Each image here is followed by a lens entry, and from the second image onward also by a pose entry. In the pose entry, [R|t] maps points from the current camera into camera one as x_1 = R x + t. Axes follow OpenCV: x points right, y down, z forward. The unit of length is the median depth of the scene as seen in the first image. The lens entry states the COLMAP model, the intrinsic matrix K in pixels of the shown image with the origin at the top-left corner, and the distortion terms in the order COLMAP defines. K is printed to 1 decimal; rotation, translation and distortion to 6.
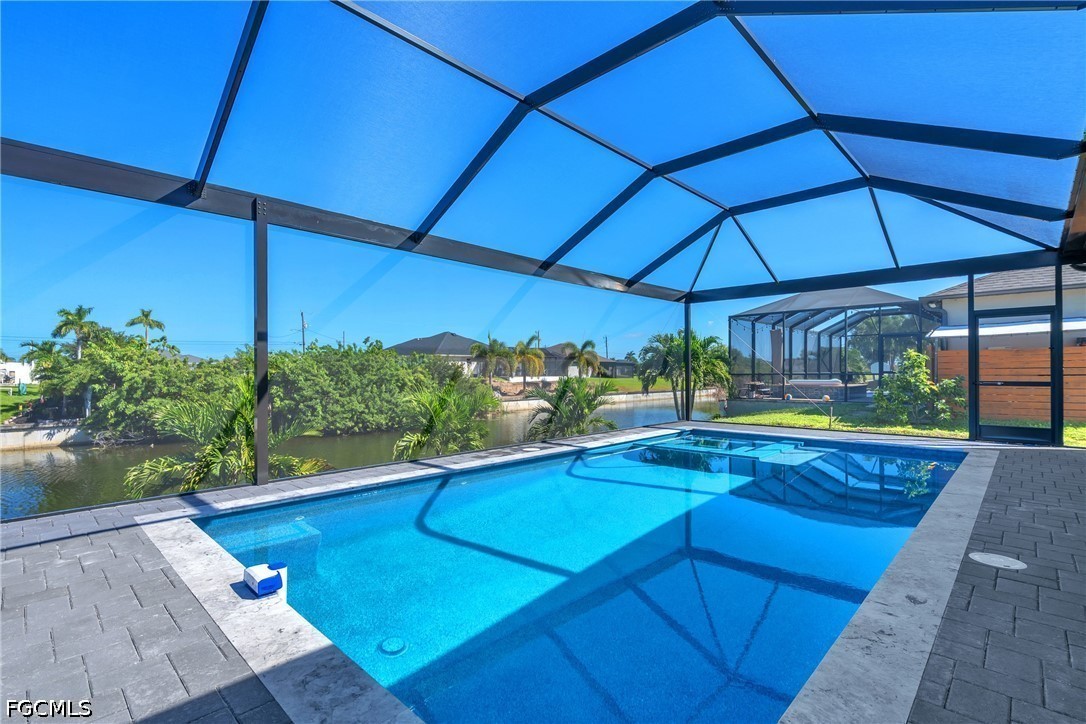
lens RADIAL K [[497.8, 0, 529.0], [0, 497.8, 372.0], [0, 0, 1]] dist [0.008764, -0.000260]
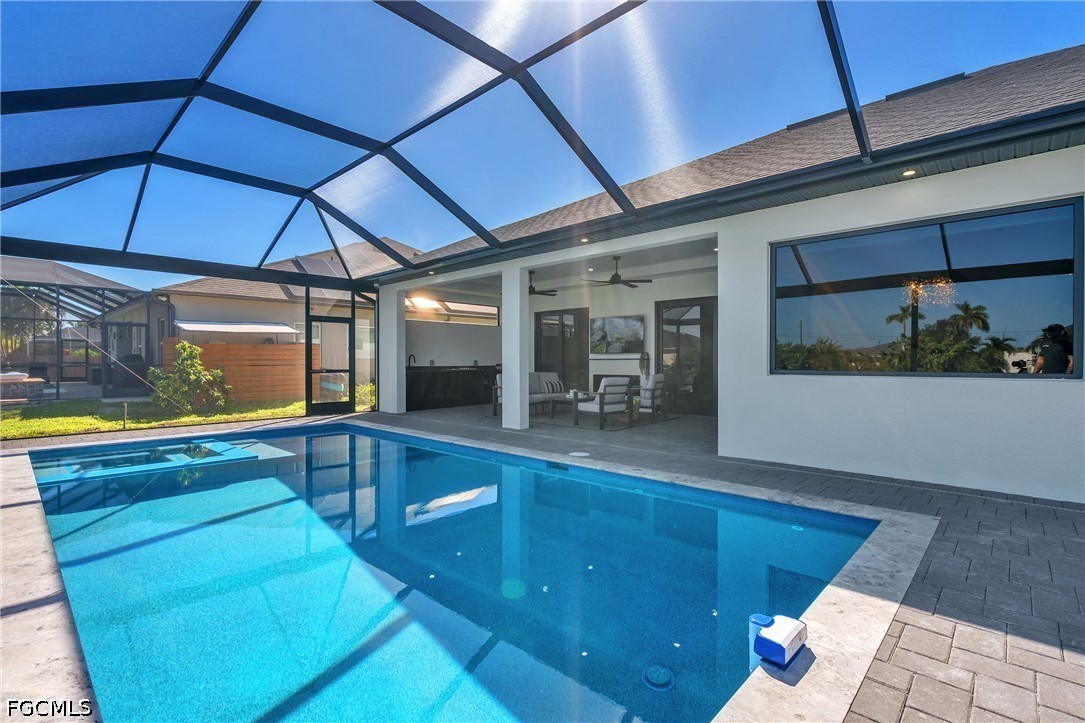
lens RADIAL K [[497.4, 0, 537.0], [0, 497.4, 363.1], [0, 0, 1]] dist [0.008764, -0.000260]
pose [[-0.008872, -0.002601, 0.999957, -0.411368], [0.002585, 0.999993, 0.002624, -0.000719], [-0.999957, 0.002608, -0.008865, 0.441618]]
